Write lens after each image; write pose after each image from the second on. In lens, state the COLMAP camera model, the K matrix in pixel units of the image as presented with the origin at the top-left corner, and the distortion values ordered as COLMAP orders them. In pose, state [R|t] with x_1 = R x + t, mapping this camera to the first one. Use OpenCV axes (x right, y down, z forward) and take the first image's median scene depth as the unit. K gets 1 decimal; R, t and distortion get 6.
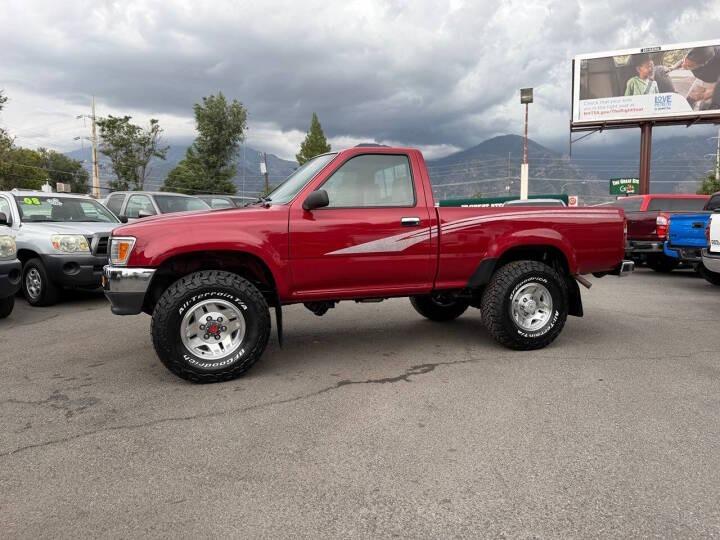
lens RADIAL K [[508.8, 0, 362.4], [0, 508.8, 267.3], [0, 0, 1]] dist [0.038426, -0.045154]
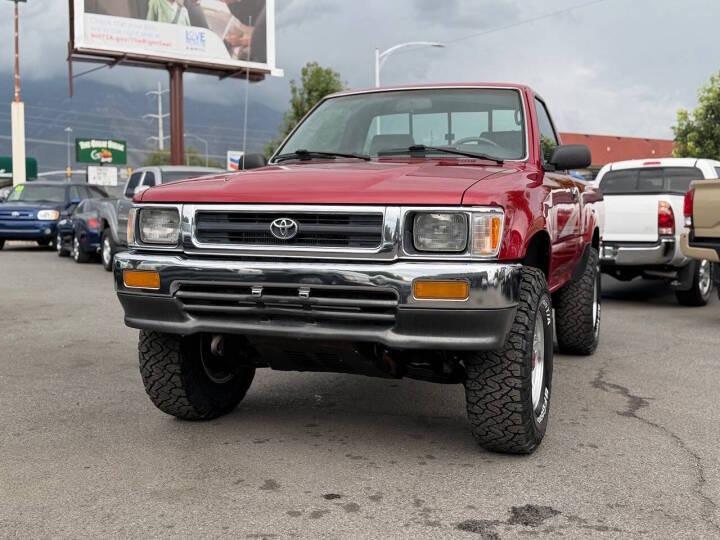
lens RADIAL K [[817.6, 0, 373.4], [0, 817.6, 264.6], [0, 0, 1]] dist [0.082602, 0.000000]
pose [[0.648211, -0.032986, 0.760746, -0.914904], [0.044805, 0.998983, 0.005139, -0.005598], [-0.760141, 0.030754, 0.649030, 0.397604]]
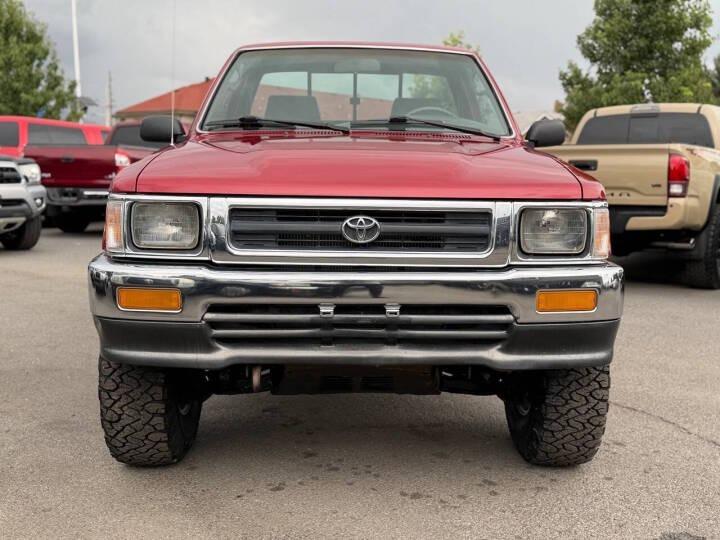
lens RADIAL K [[817.6, 0, 367.0], [0, 817.6, 260.6], [0, 0, 1]] dist [0.082602, 0.000000]
pose [[0.324582, -0.095963, 0.940977, -0.949383], [0.057961, 0.994988, 0.081478, -0.059240], [-0.944080, 0.028094, 0.328518, 0.720981]]
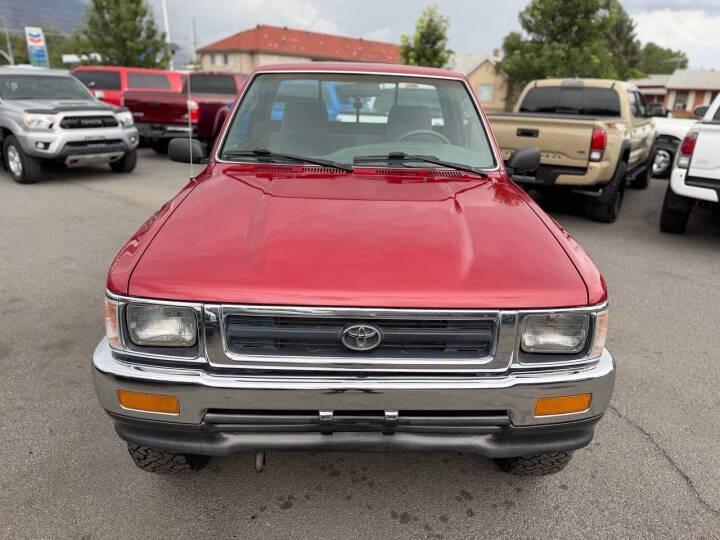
lens RADIAL K [[508.8, 0, 366.4], [0, 508.8, 268.4], [0, 0, 1]] dist [0.038426, -0.045154]
pose [[0.323387, -0.298923, 0.897812, -0.719002], [0.039473, 0.952229, 0.302823, -0.178642], [-0.945443, -0.062490, 0.319738, 0.797052]]
